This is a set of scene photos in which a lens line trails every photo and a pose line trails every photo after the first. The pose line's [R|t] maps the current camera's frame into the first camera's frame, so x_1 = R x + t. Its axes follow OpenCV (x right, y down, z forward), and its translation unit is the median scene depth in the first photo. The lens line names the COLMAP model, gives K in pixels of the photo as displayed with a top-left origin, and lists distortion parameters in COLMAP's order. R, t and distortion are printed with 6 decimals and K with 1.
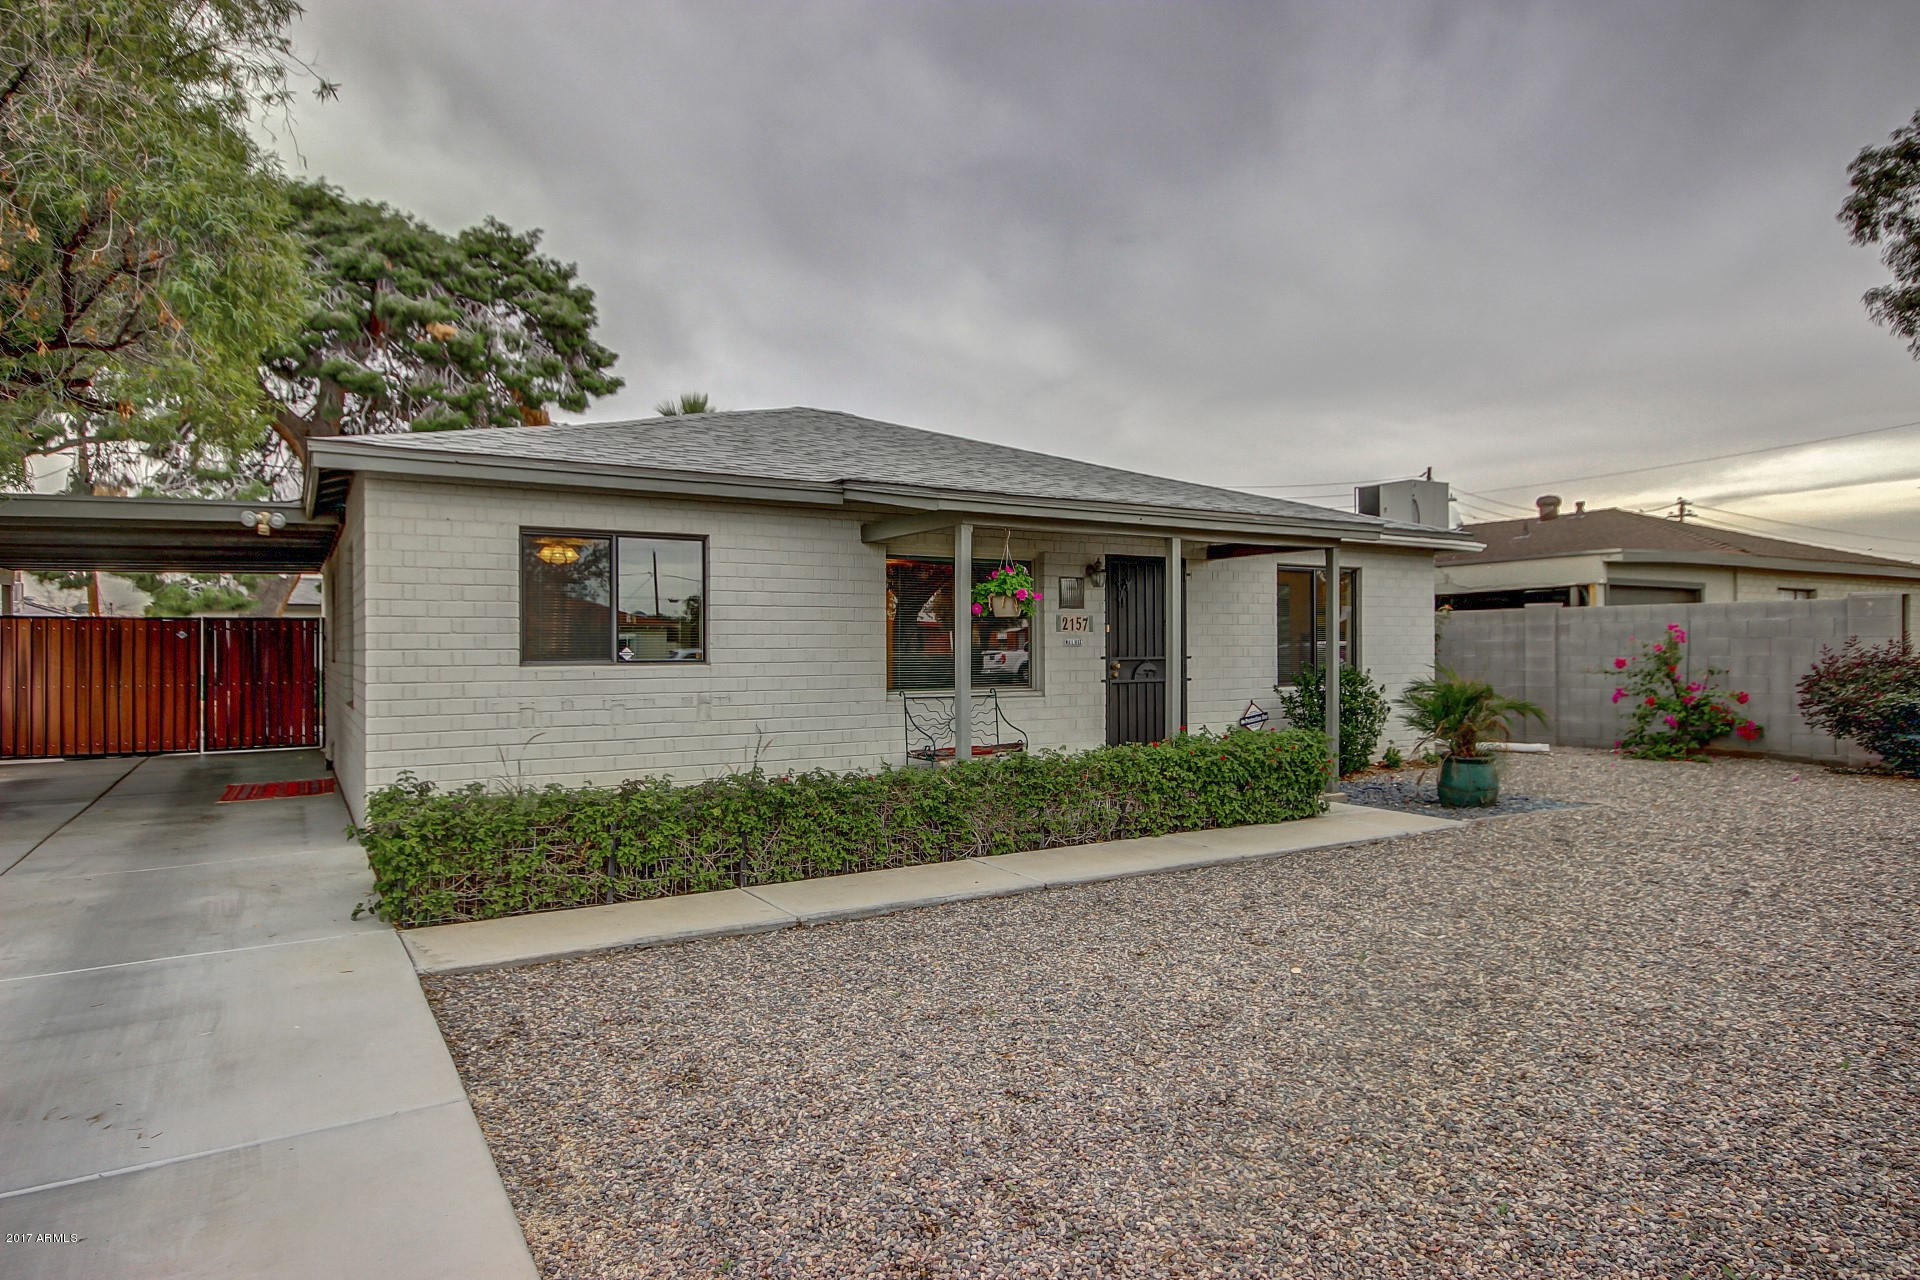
lens RADIAL K [[1093.5, 0, 959.1], [0, 1093.5, 645.7], [0, 0, 1]] dist [0.017326, -0.000589]
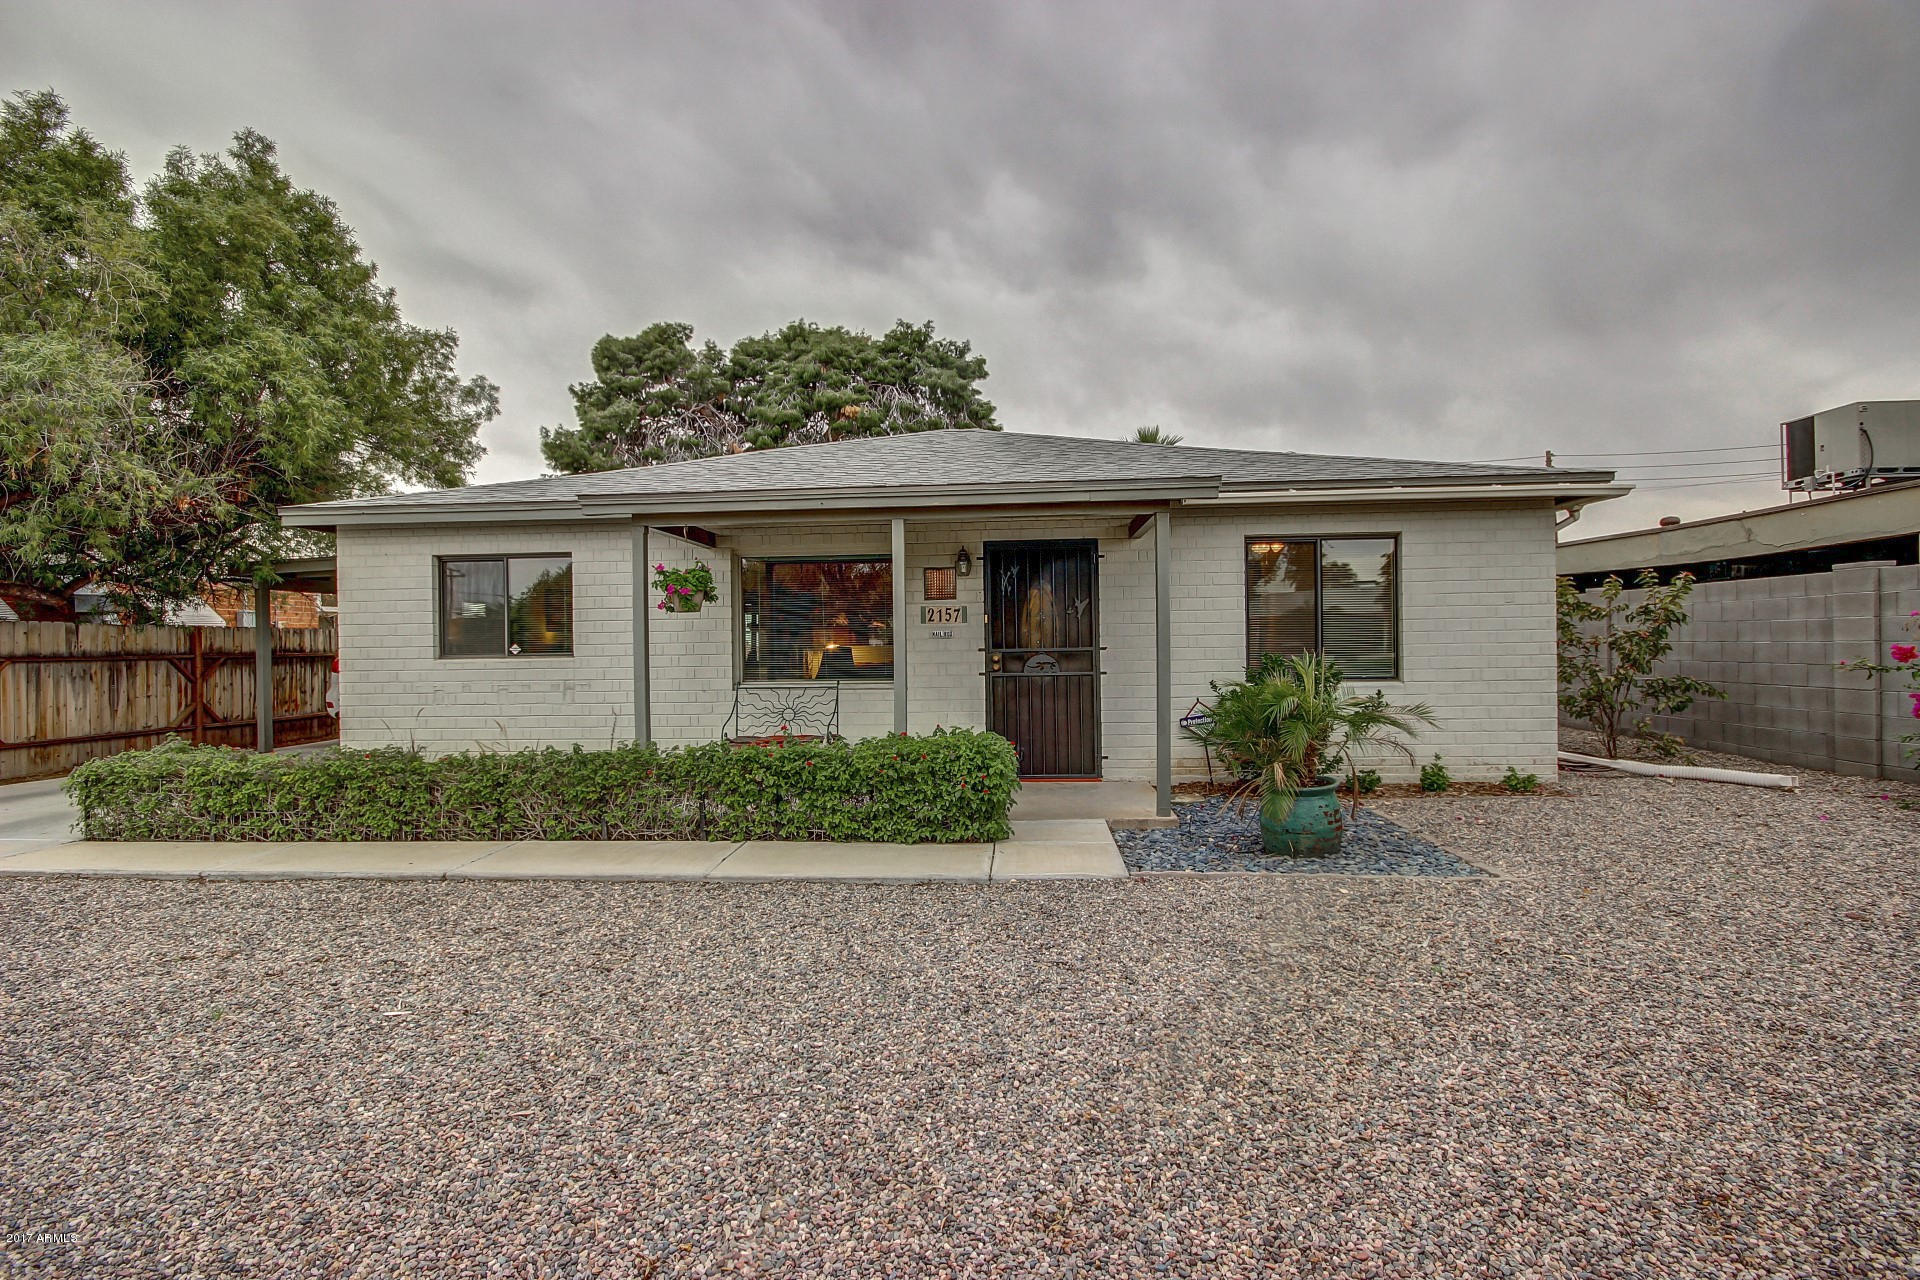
lens RADIAL K [[884.6, 0, 965.4], [0, 884.6, 645.8], [0, 0, 1]] dist [0.015288, -0.015318]
pose [[0.815068, -0.006975, -0.579324, 0.569794], [0.012308, 0.999910, 0.005278, 0.003474], [0.579235, -0.011432, 0.815081, 0.363238]]
